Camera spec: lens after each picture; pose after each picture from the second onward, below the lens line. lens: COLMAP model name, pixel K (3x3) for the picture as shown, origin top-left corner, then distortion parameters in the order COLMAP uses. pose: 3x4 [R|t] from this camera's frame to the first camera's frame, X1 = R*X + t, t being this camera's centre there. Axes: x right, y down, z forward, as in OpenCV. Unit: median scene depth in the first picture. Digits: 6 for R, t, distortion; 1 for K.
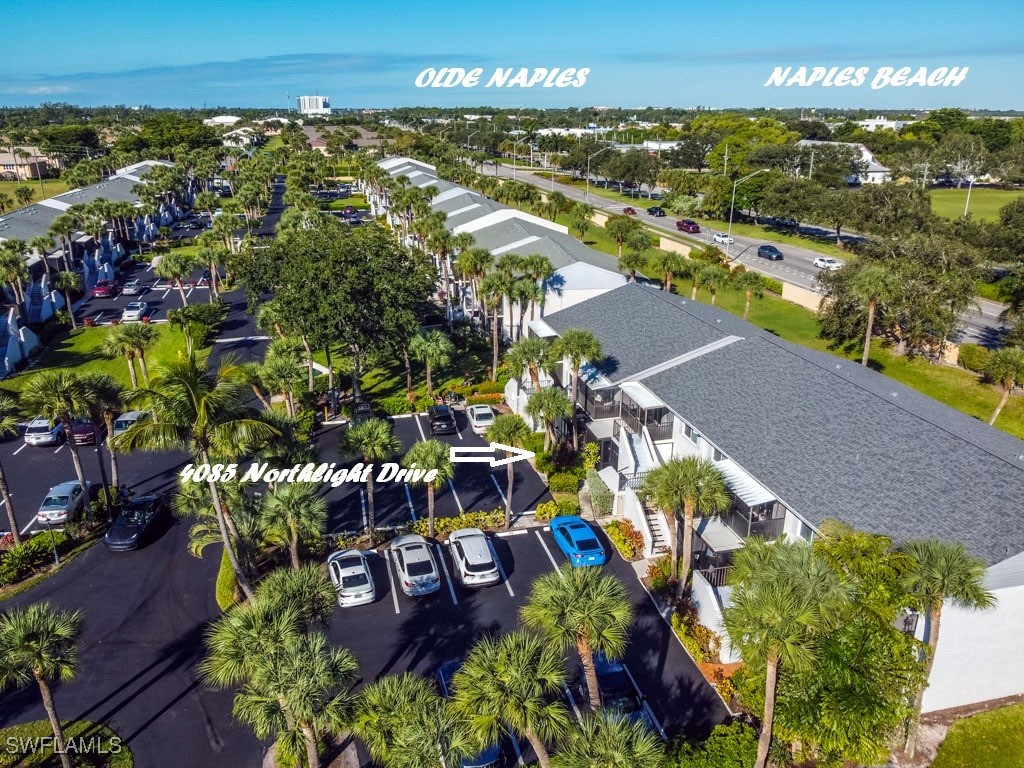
lens RADIAL K [[772.4, 0, 509.1], [0, 772.4, 382.8], [0, 0, 1]] dist [-0.010495, 0.001780]
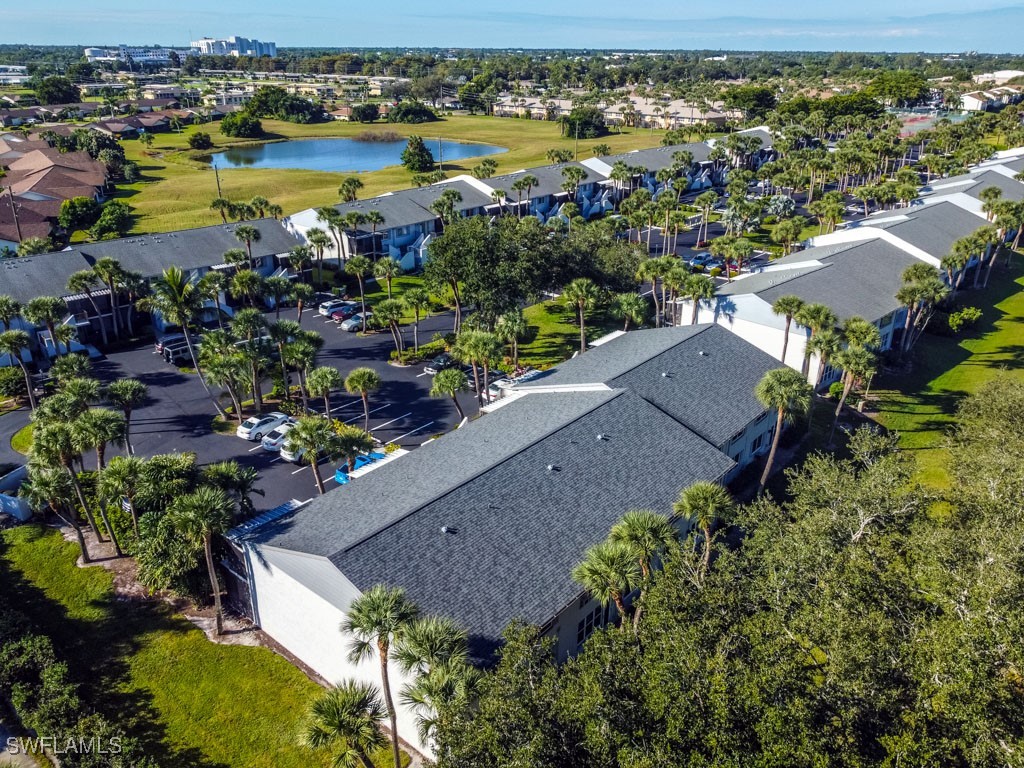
lens RADIAL K [[772.4, 0, 525.5], [0, 772.4, 401.2], [0, 0, 1]] dist [-0.010495, 0.001780]
pose [[0.598894, 0.335955, -0.726953, 0.413895], [-0.272868, 0.939038, 0.209168, -0.095362], [0.752907, 0.073093, 0.654055, 0.097334]]
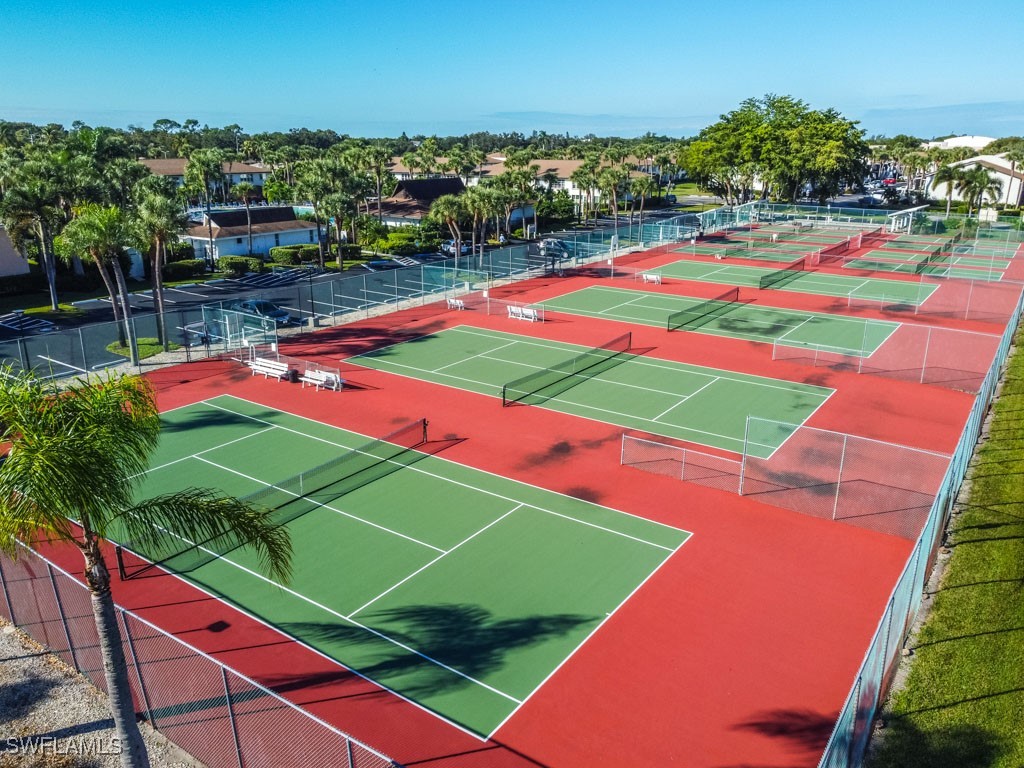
lens RADIAL K [[772.4, 0, 514.3], [0, 772.4, 384.7], [0, 0, 1]] dist [-0.010495, 0.001780]
pose [[0.652029, 0.229611, -0.722590, -0.803298], [-0.254205, 0.964083, 0.076966, -0.732881], [0.714309, 0.133502, 0.686978, 2.292684]]
